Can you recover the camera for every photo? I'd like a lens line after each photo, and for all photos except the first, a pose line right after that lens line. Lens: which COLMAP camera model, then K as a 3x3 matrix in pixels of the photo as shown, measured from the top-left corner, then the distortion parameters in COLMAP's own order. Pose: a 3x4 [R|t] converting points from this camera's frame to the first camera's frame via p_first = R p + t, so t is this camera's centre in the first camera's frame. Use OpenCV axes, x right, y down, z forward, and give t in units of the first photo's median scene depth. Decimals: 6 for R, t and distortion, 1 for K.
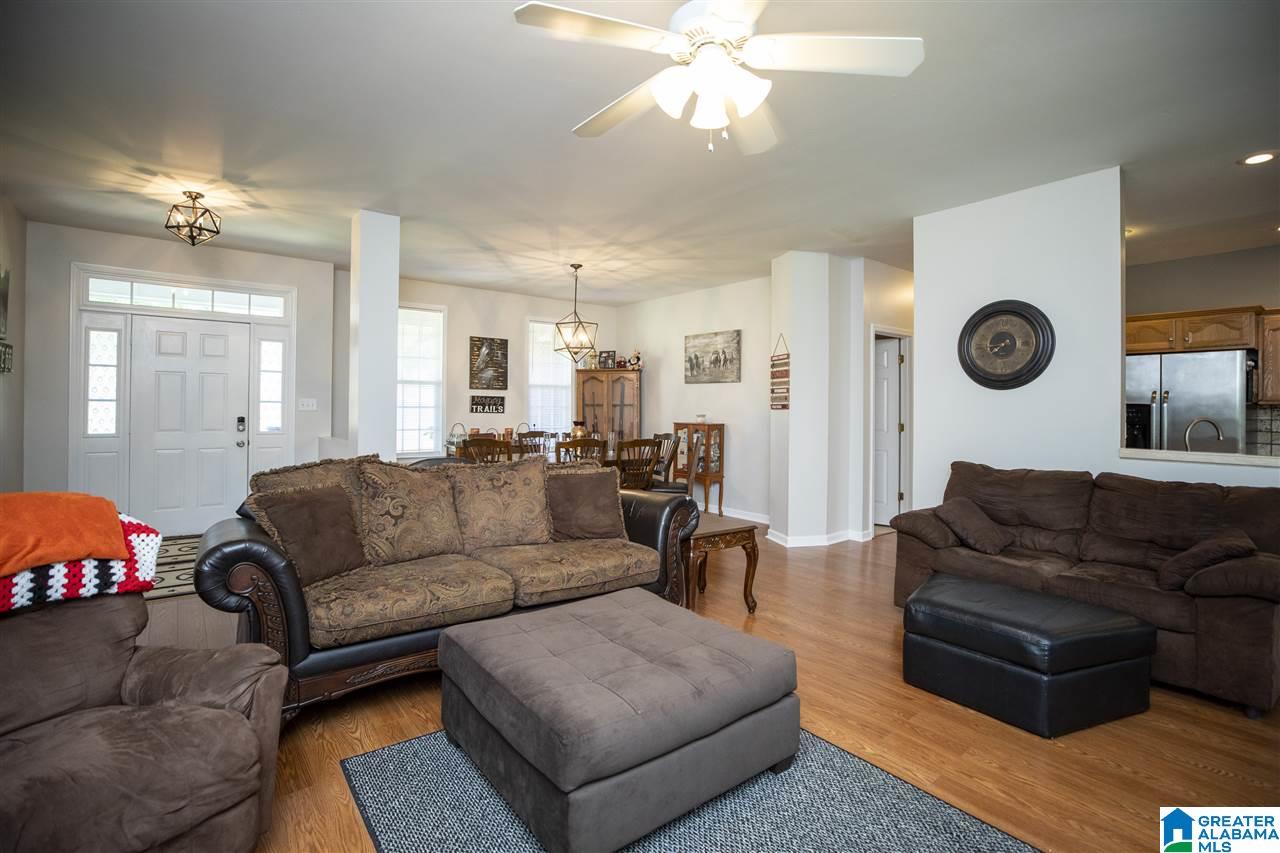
lens RADIAL K [[564.0, 0, 575.2], [0, 564.0, 402.4], [0, 0, 1]] dist [0.000531, 0.000400]
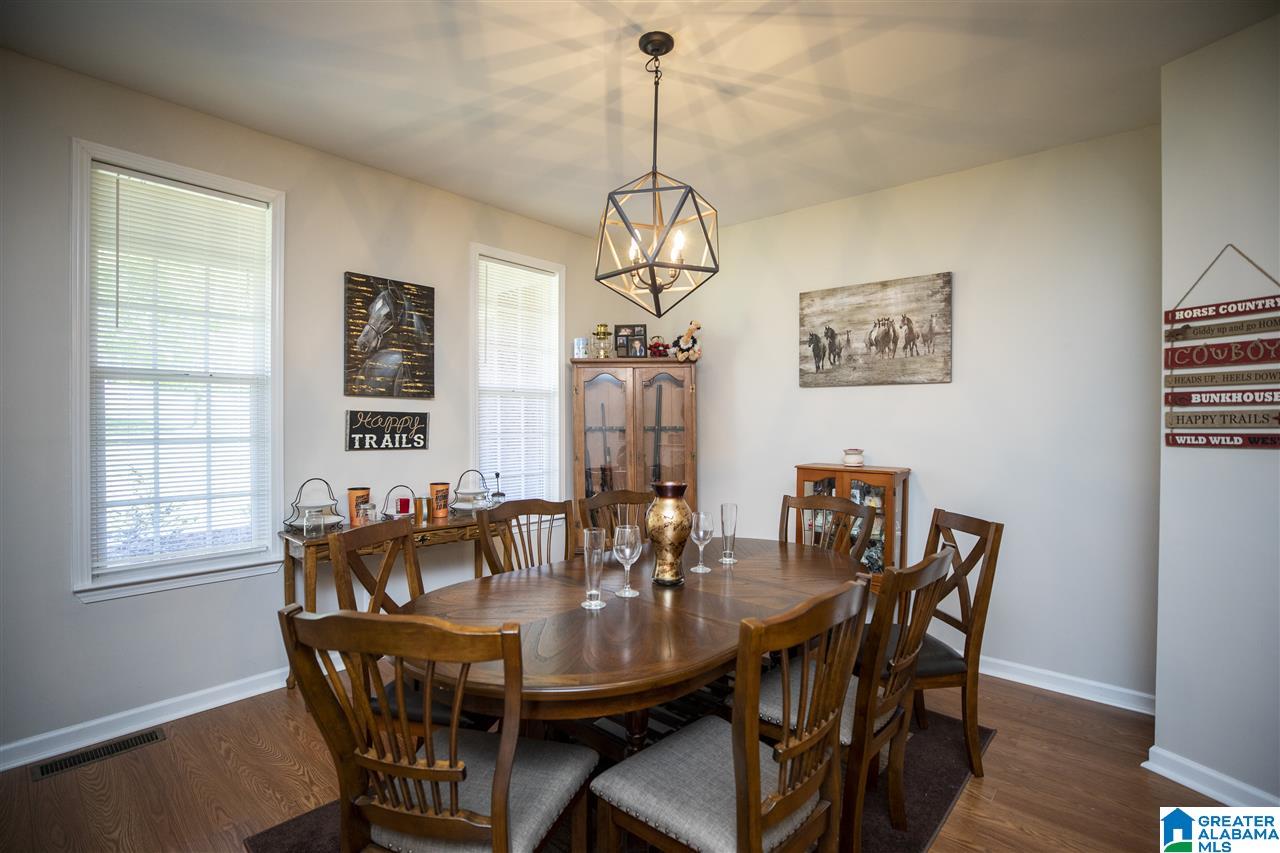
lens RADIAL K [[577.3, 0, 616.6], [0, 577.3, 426.2], [0, 0, 1]] dist [-0.027298, 0.000574]
pose [[0.973635, -0.007294, 0.227997, -0.095155], [0.003552, 0.999852, 0.016817, -0.007691], [-0.228086, -0.015564, 0.973517, 0.588278]]
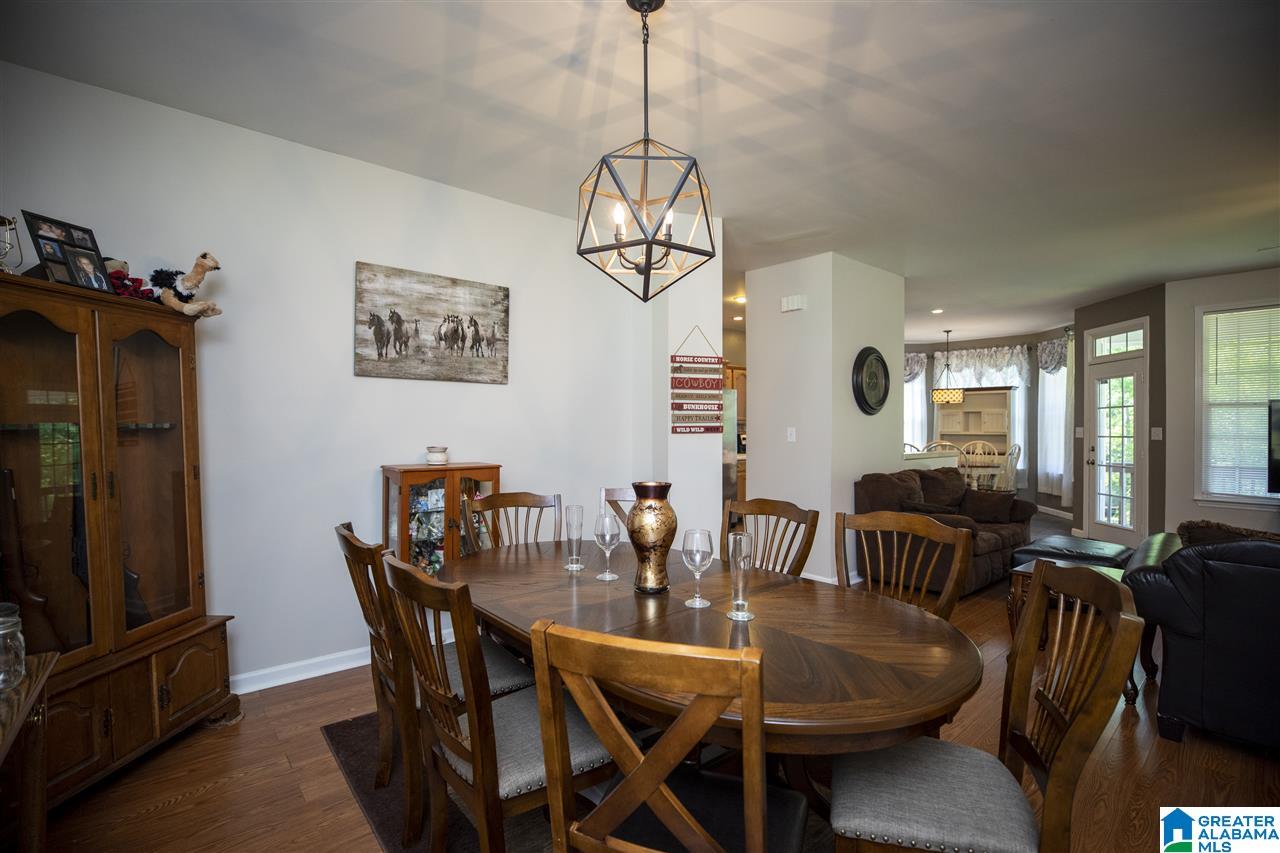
lens RADIAL K [[598.7, 0, 638.2], [0, 598.7, 418.9], [0, 0, 1]] dist [-0.019306, -0.000039]
pose [[-0.116106, 0.000088, 0.993237, -0.297813], [-0.012548, 0.999920, -0.001555, -0.002971], [-0.993158, -0.012644, -0.116095, 0.934937]]
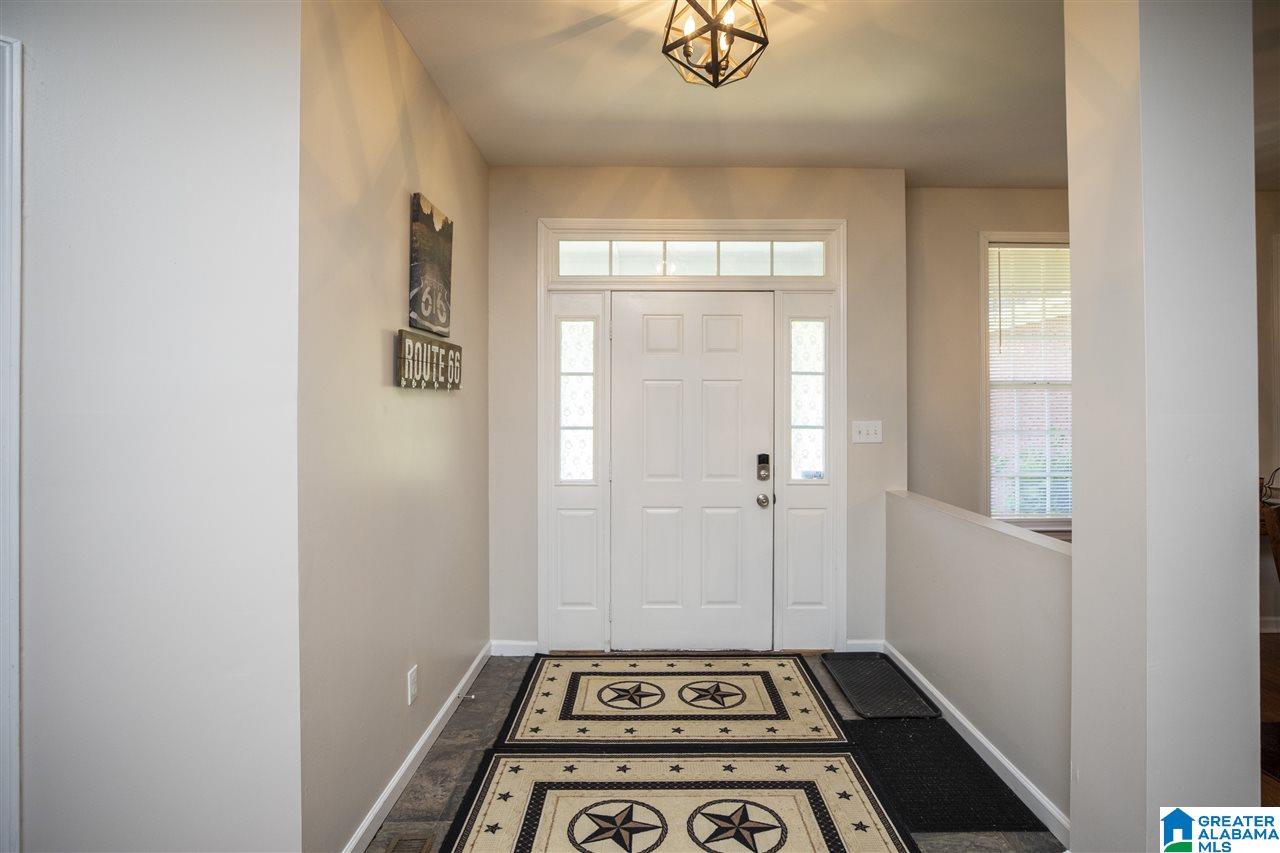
lens RADIAL K [[636.8, 0, 679.3], [0, 636.8, 405.1], [0, 0, 1]] dist [-0.021753, 0.009523]
pose [[0.843232, -0.014439, -0.537355, -0.270149], [0.012681, 0.999895, -0.006969, -0.018158], [0.537400, -0.000938, 0.843327, 0.349217]]
